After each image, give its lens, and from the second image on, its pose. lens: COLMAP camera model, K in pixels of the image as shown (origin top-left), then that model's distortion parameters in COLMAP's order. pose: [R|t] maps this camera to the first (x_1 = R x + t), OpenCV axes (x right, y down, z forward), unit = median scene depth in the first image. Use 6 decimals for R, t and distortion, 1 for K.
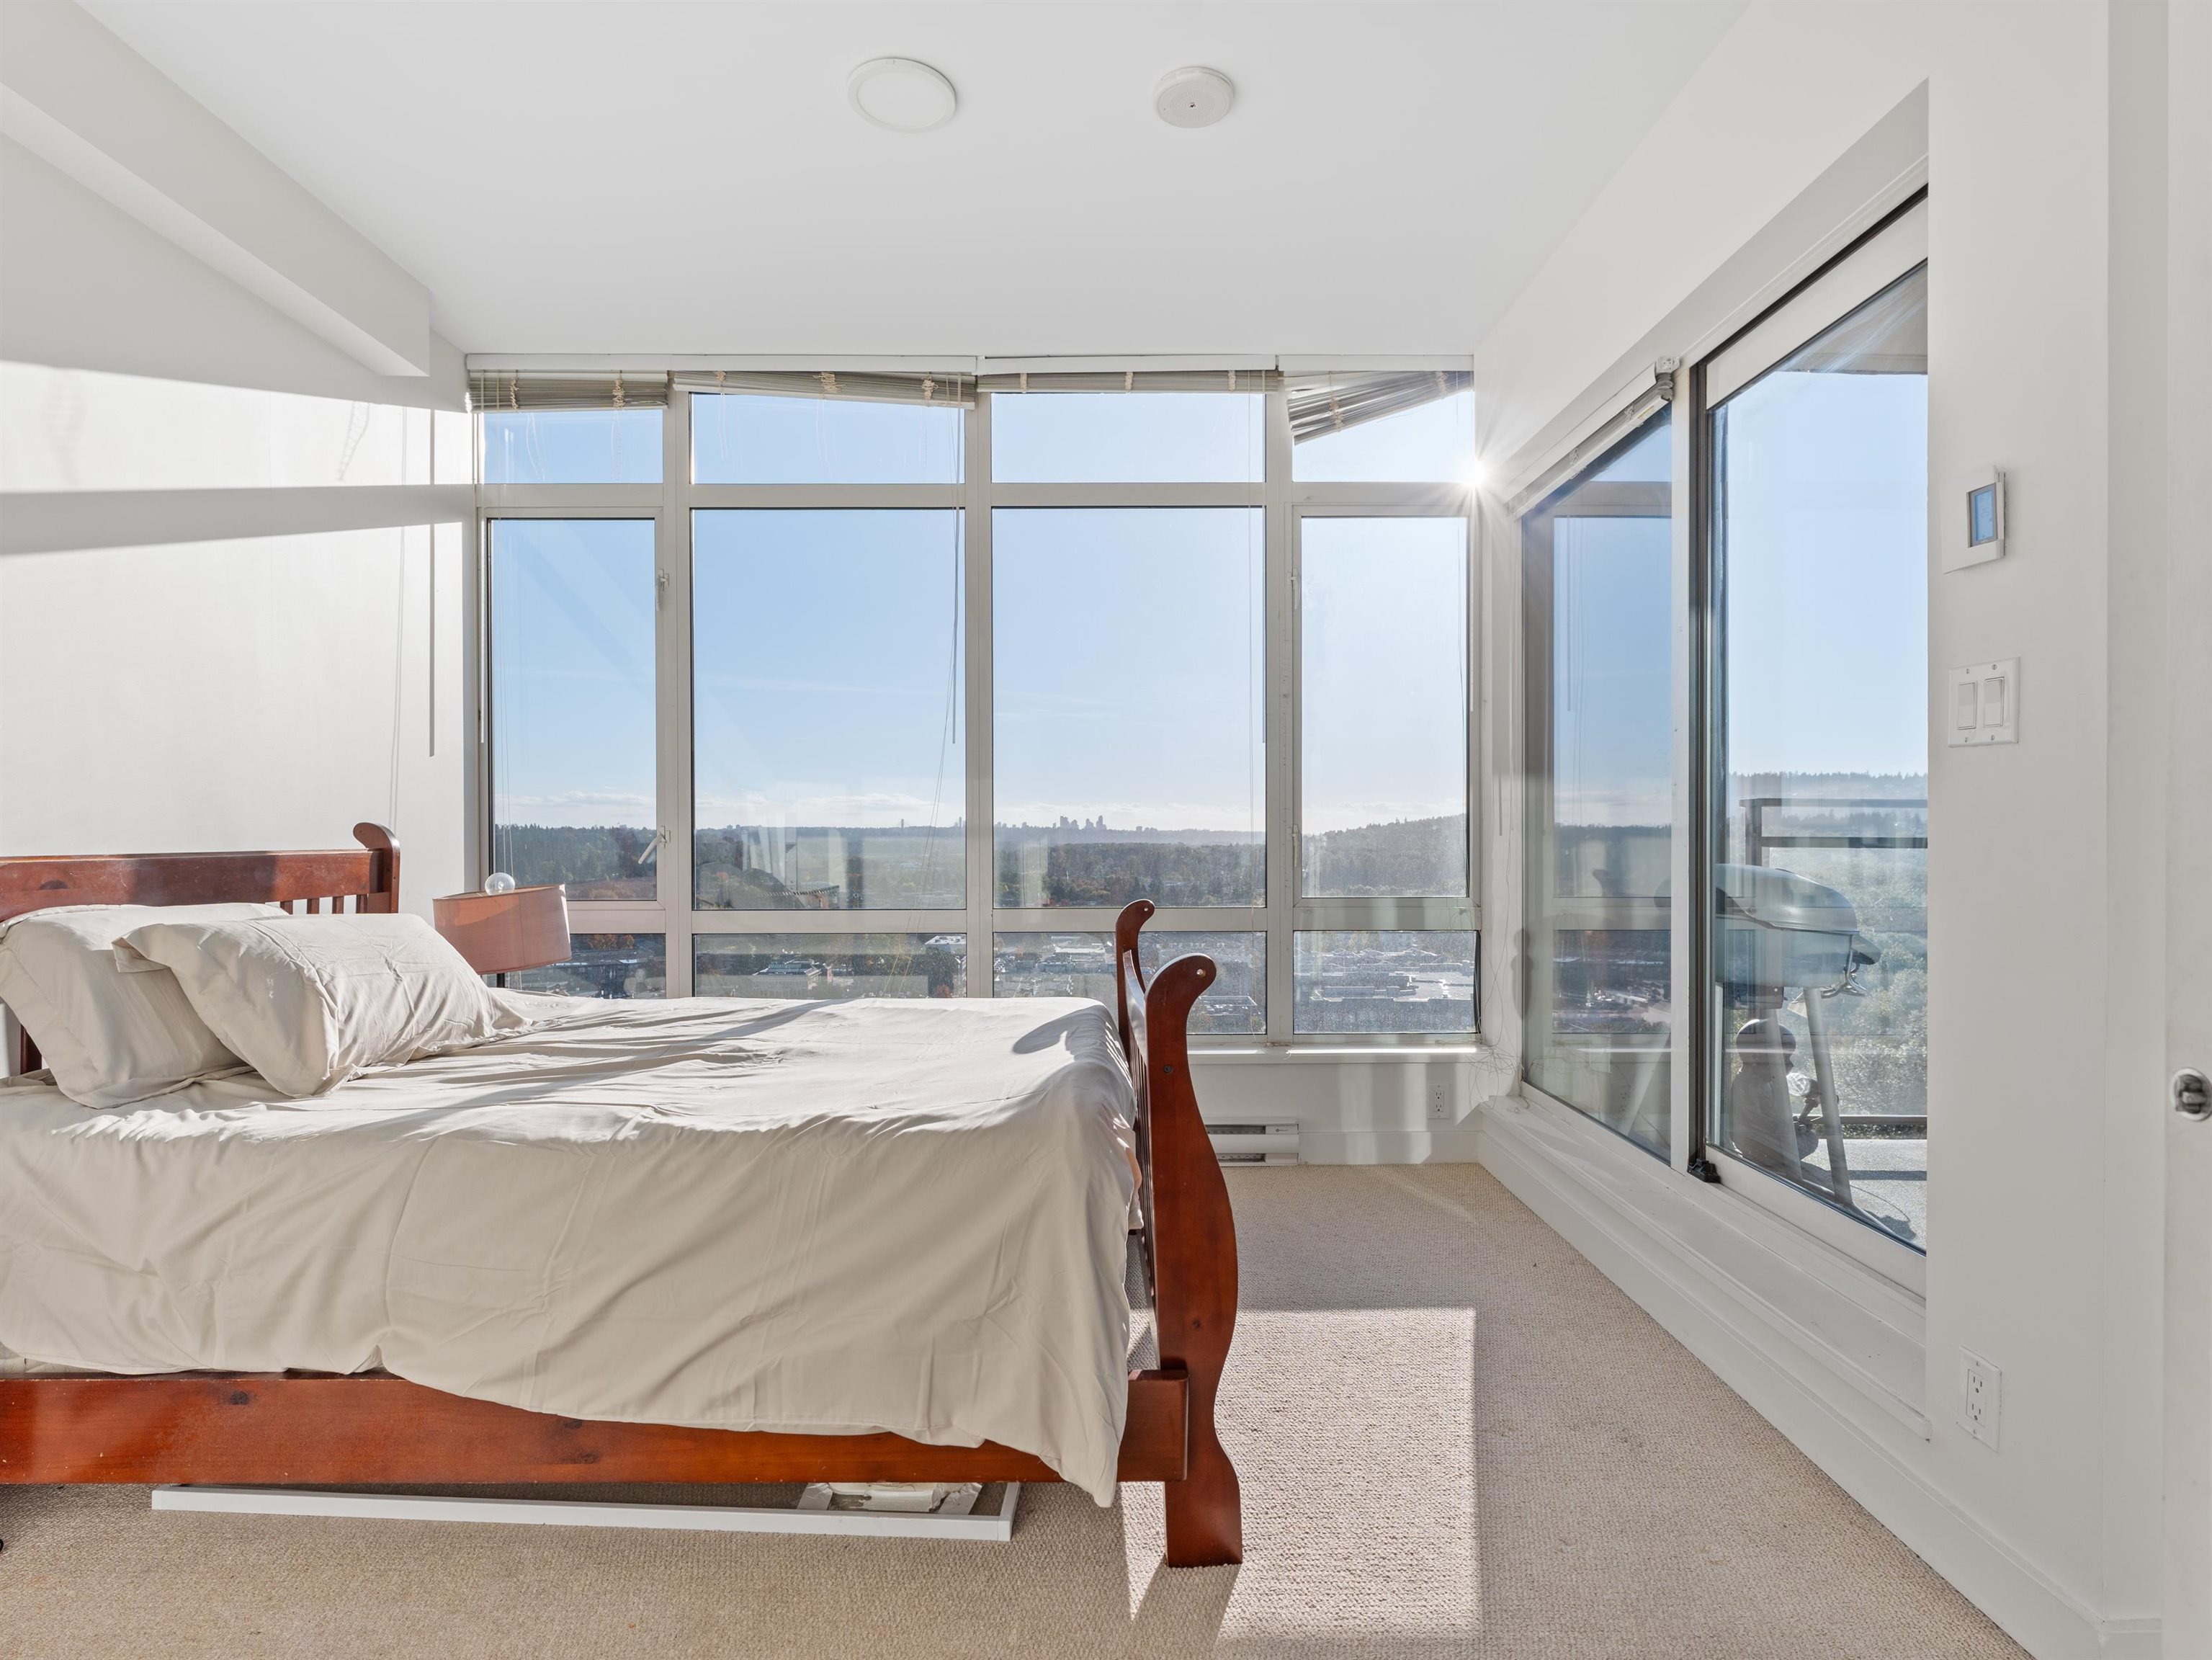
lens RADIAL K [[1098.2, 0, 1102.2], [0, 1098.2, 816.5], [0, 0, 1]] dist [0.004036, 0.000329]
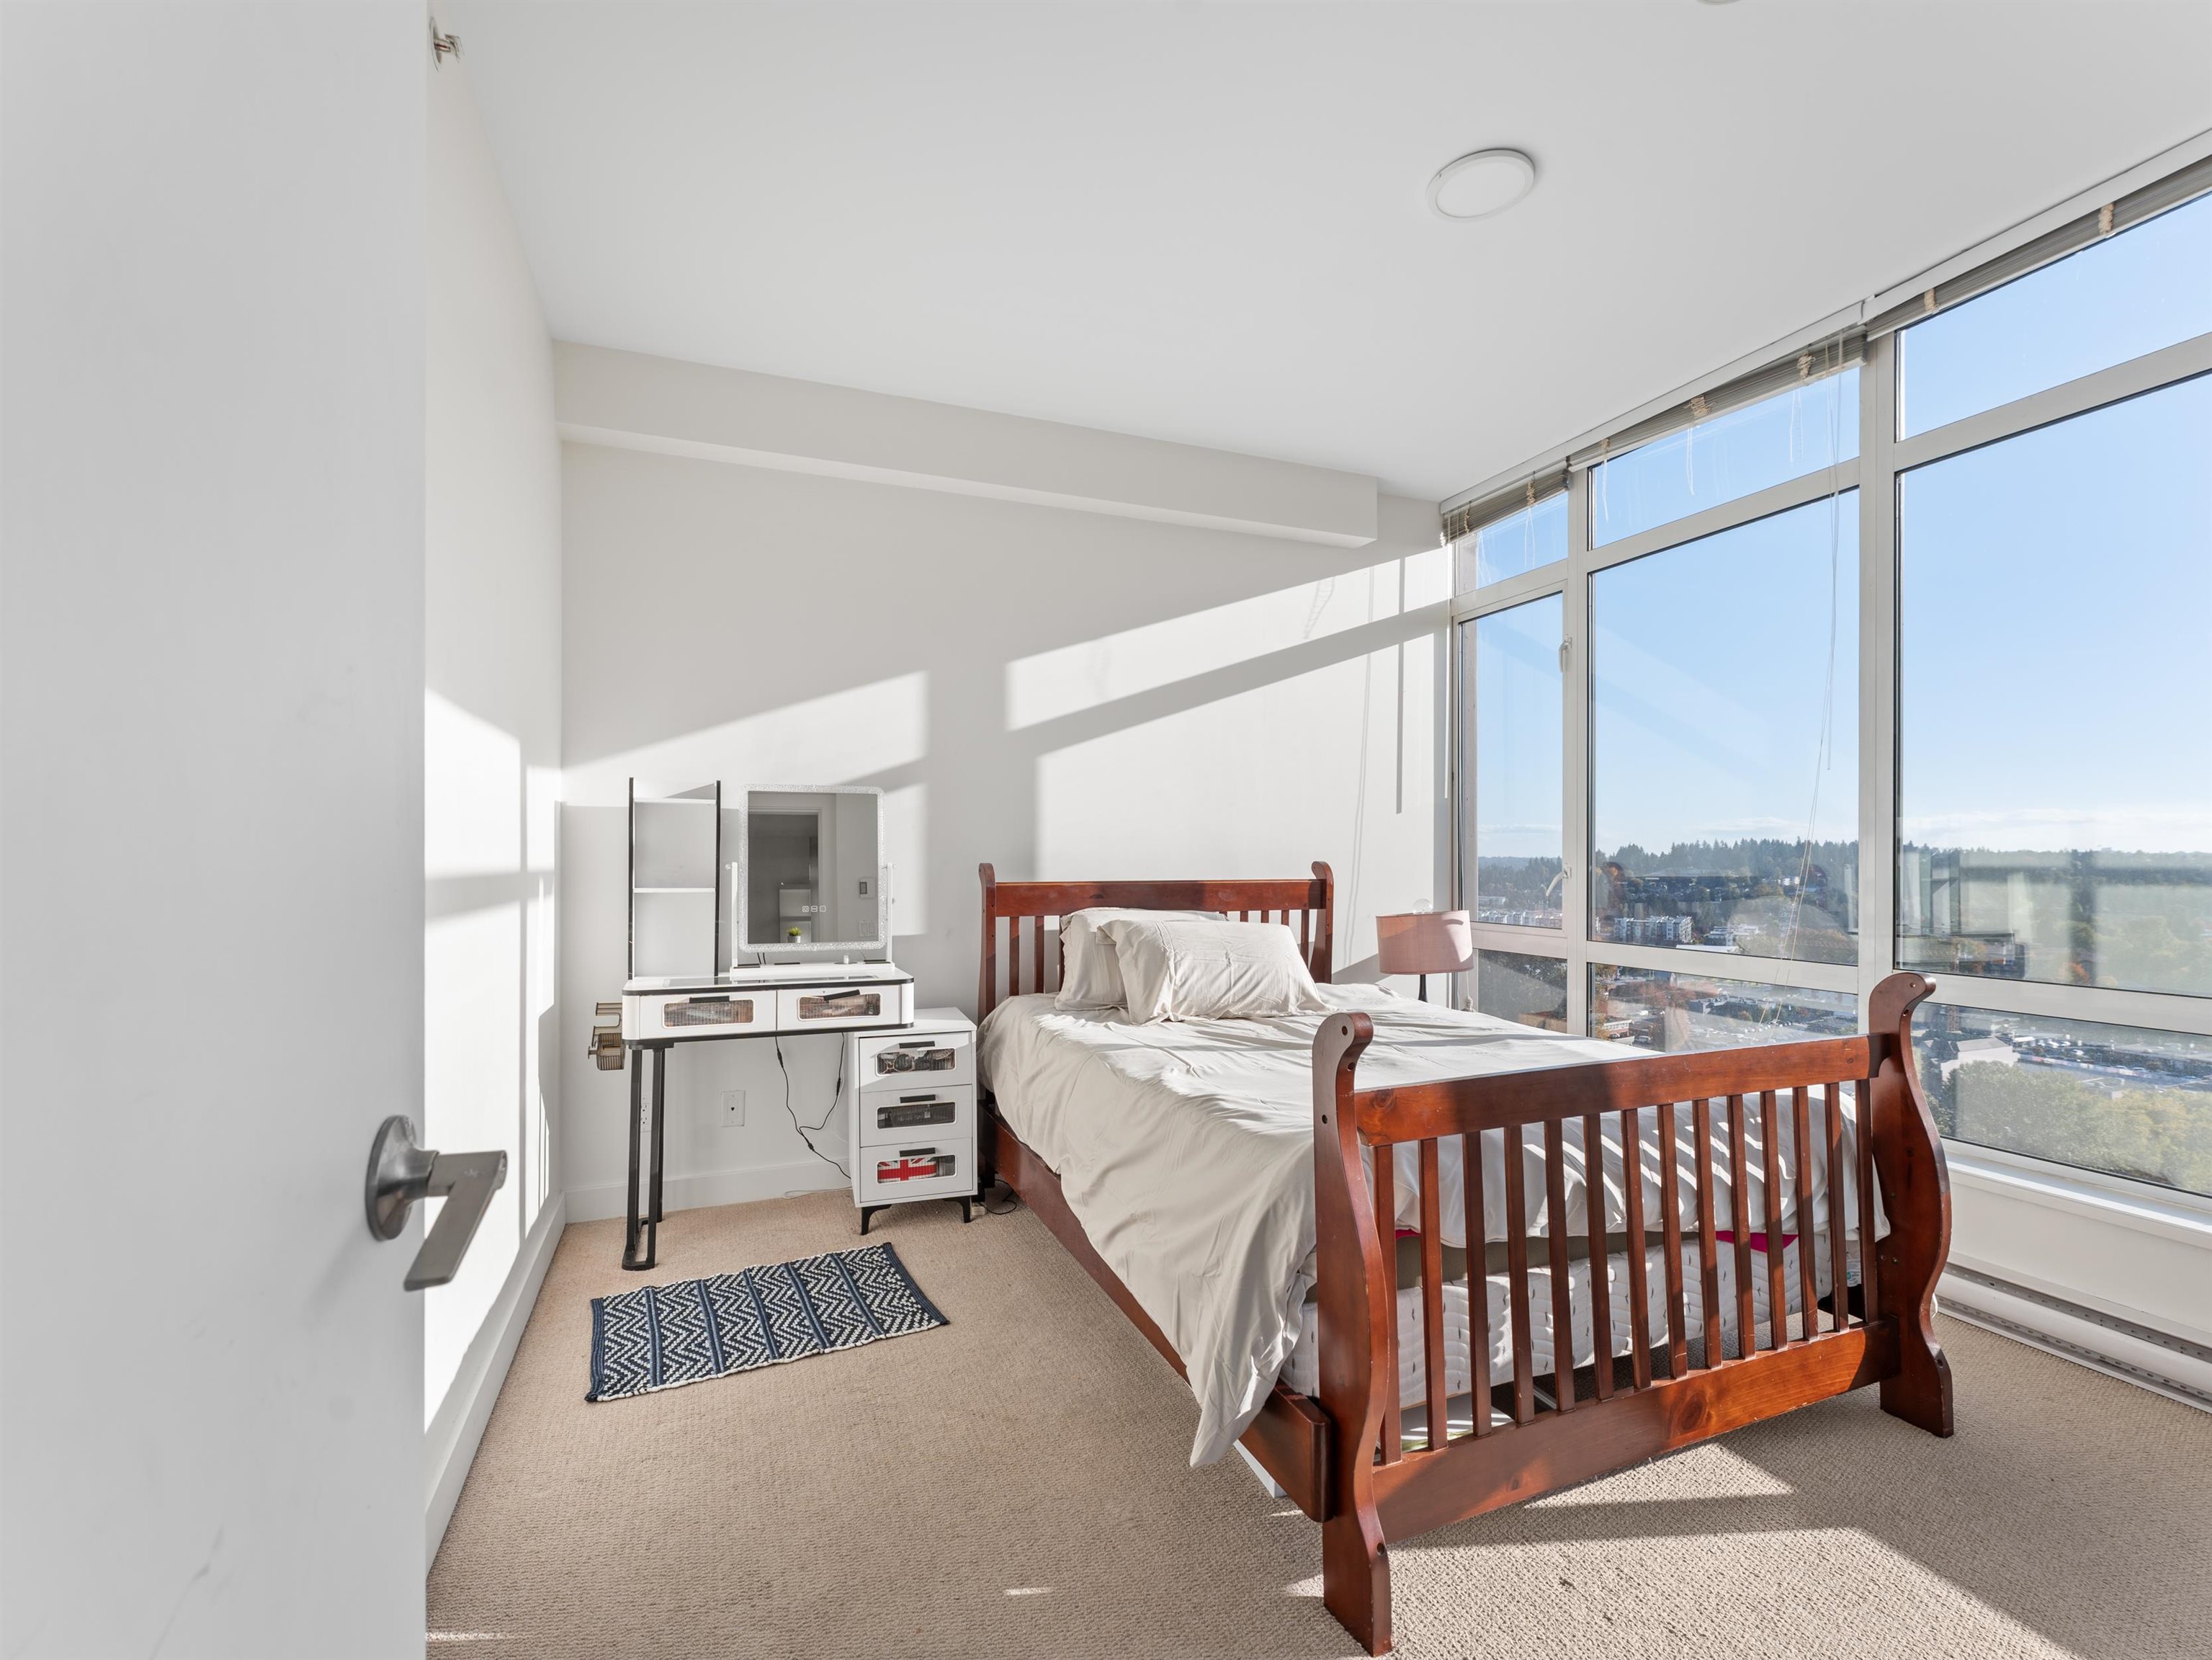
lens RADIAL K [[991.8, 0, 1098.9], [0, 991.8, 832.4], [0, 0, 1]] dist [0.001799, -0.000657]
pose [[0.342311, -0.013785, -0.939486, 0.394383], [0.014074, 0.999855, -0.009543, -0.020205], [0.939481, -0.009956, 0.342455, 0.205294]]
